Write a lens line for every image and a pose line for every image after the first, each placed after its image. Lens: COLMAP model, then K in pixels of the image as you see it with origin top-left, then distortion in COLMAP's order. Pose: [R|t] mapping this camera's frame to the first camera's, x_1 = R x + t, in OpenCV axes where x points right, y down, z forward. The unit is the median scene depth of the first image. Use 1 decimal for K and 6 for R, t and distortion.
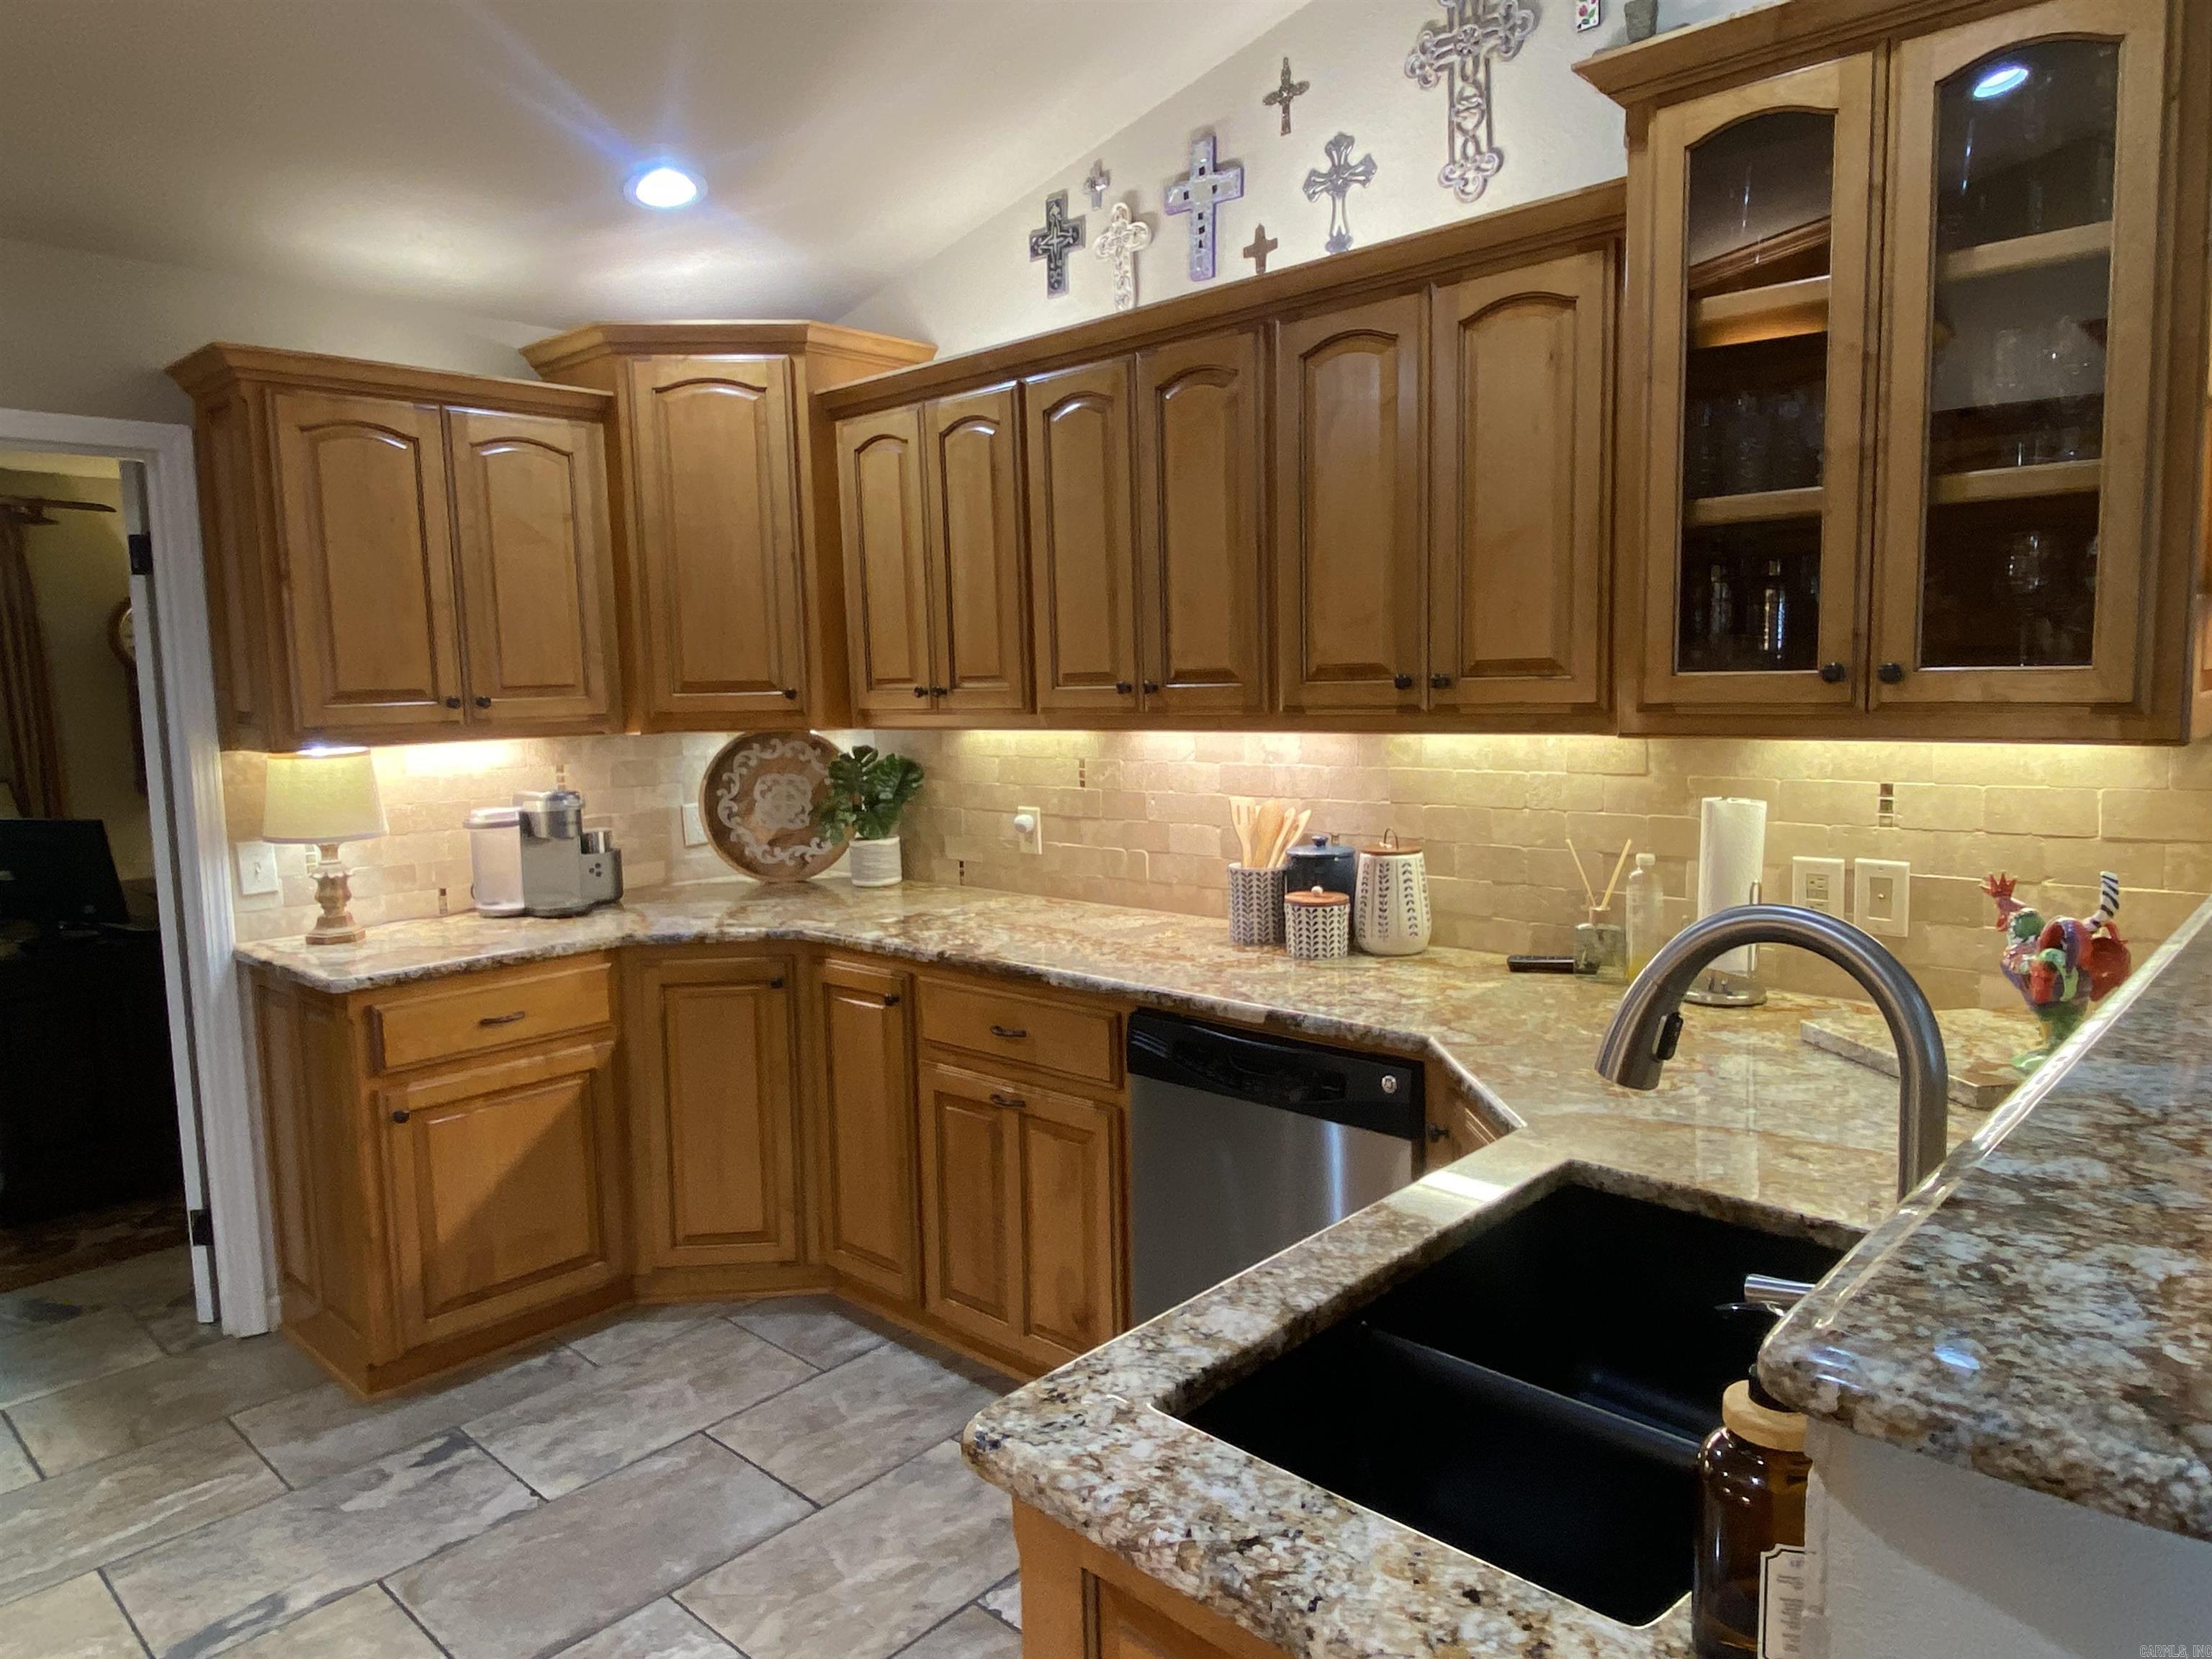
lens RADIAL K [[1385.3, 0, 1101.1], [0, 1385.3, 814.5], [0, 0, 1]] dist [0.093667, -0.122262]
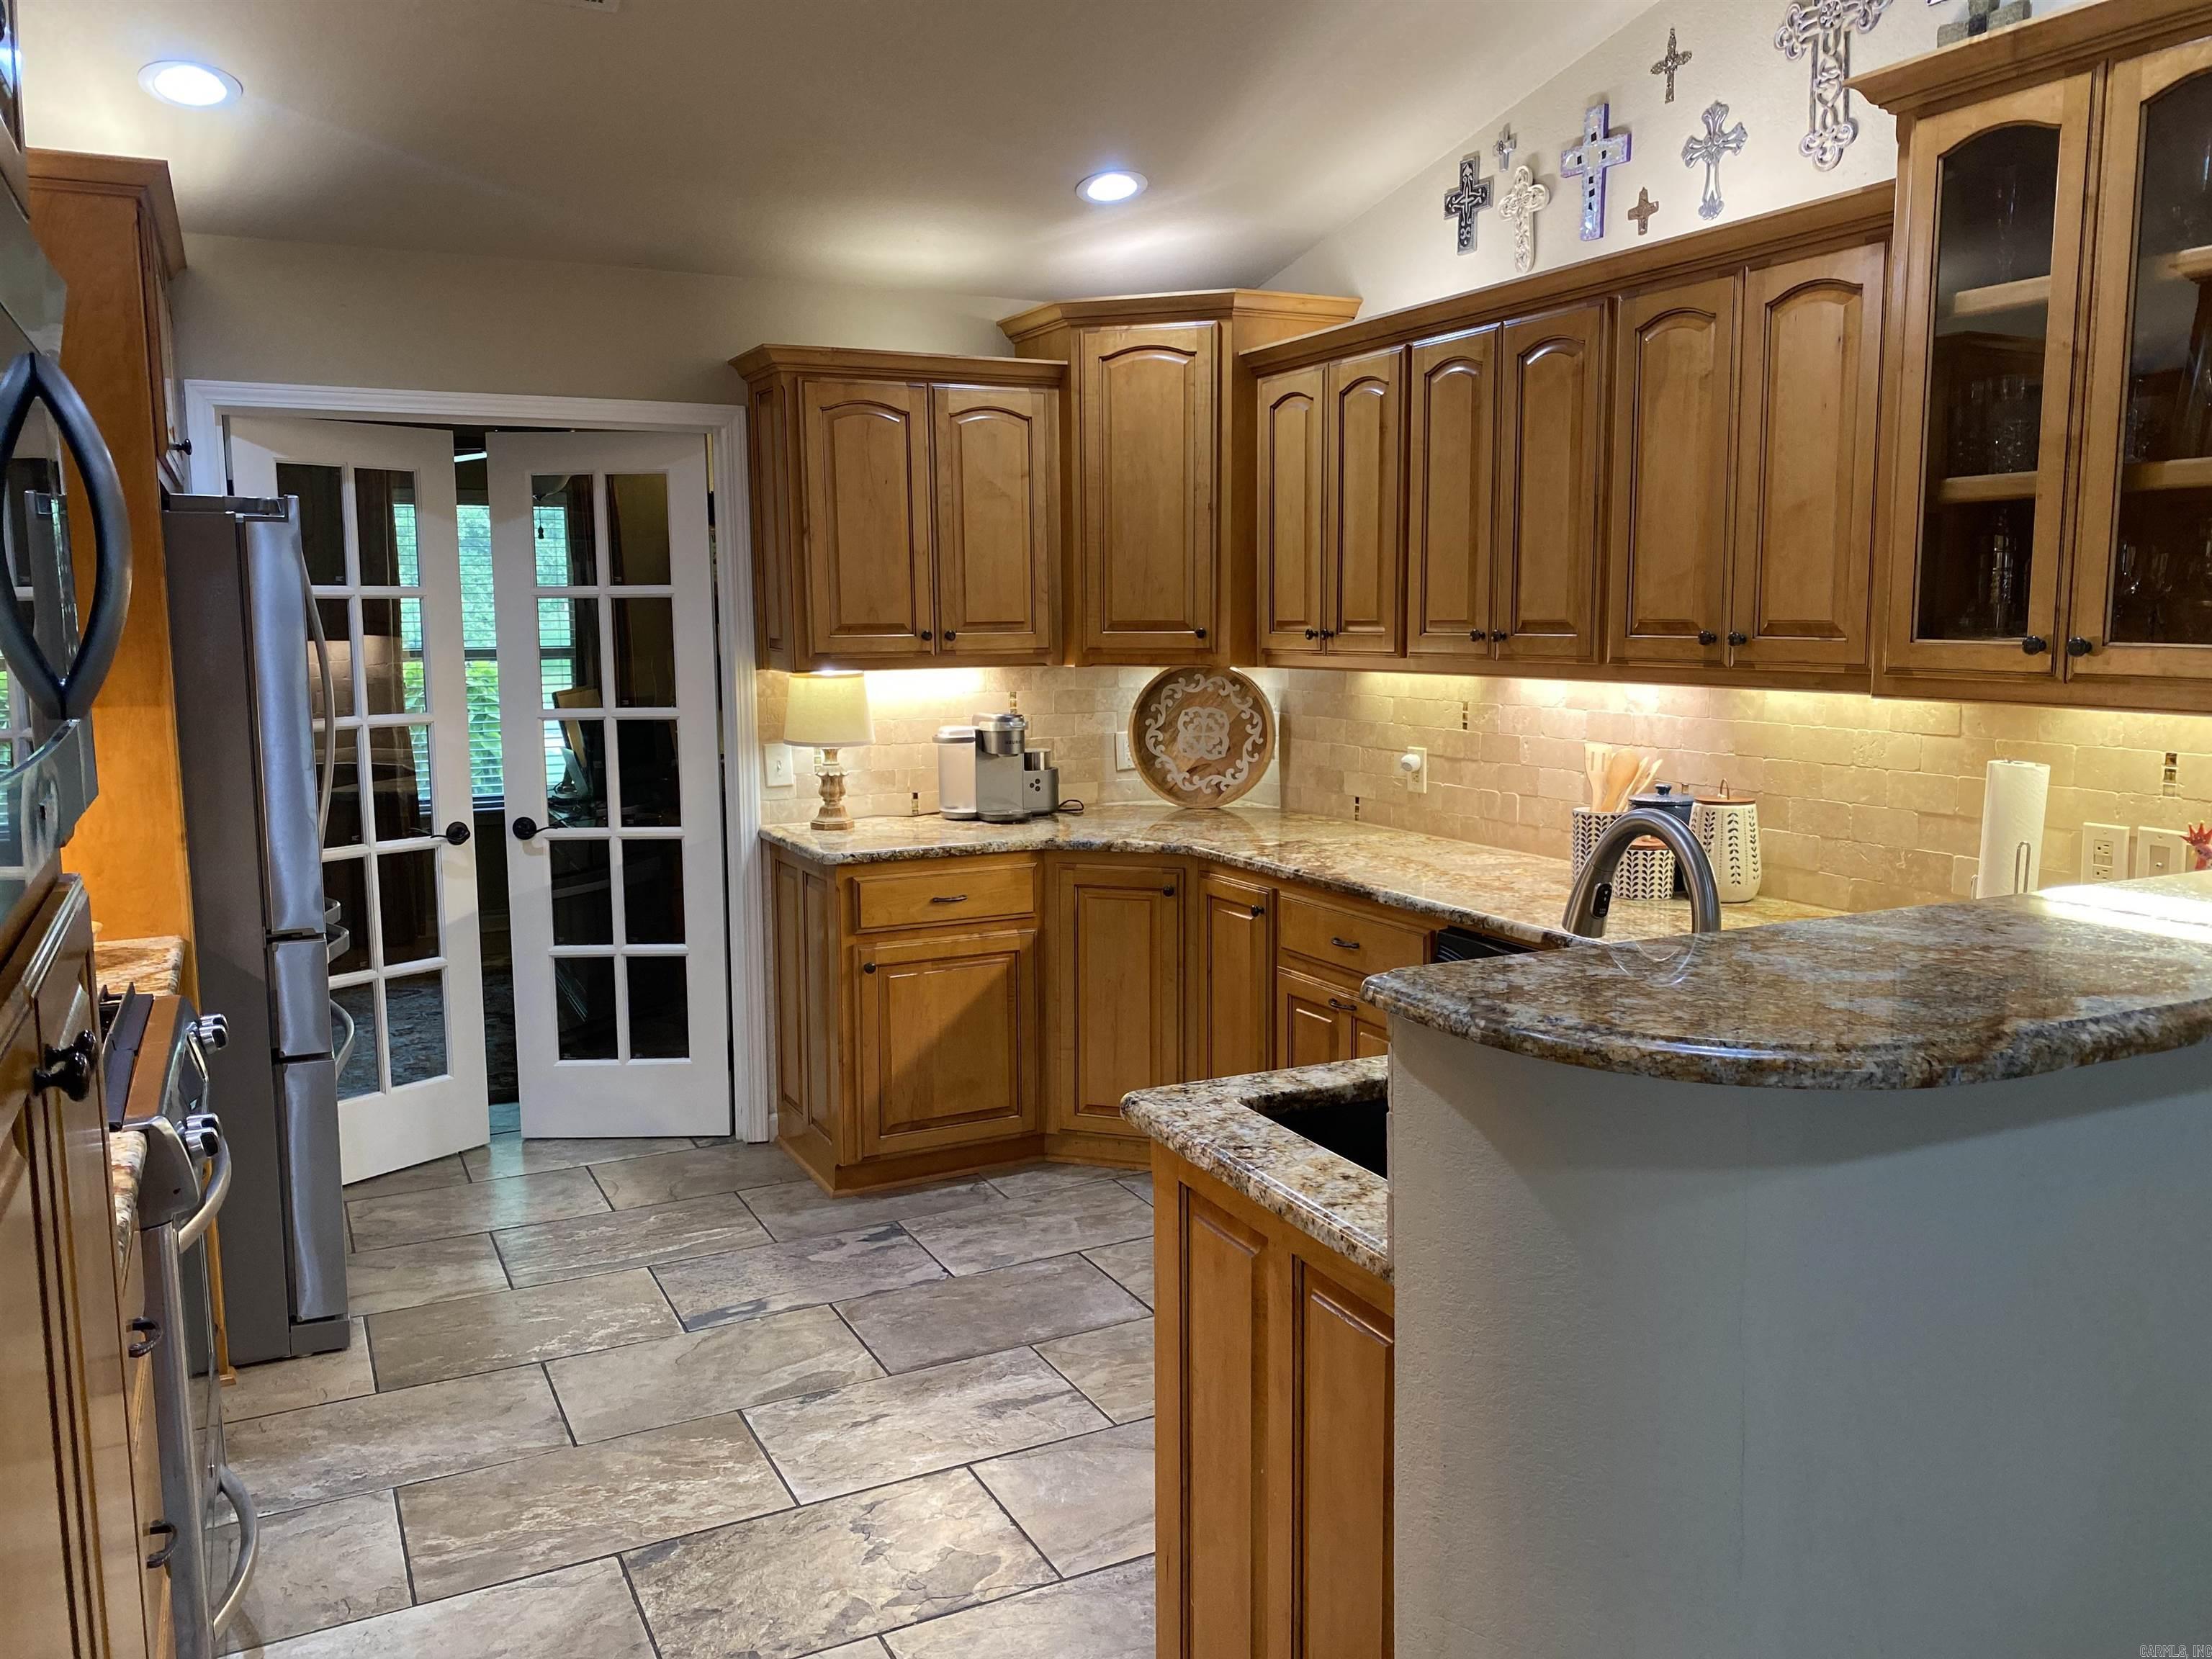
lens RADIAL K [[1721.1, 0, 1106.0], [0, 1721.1, 829.5], [0, 0, 1]] dist [0.107360, -0.160479]
pose [[0.934657, 0.065103, -0.349540, 0.218077], [-0.052971, 0.997619, 0.044168, 0.013378], [0.351583, -0.022767, 0.935880, -0.341814]]
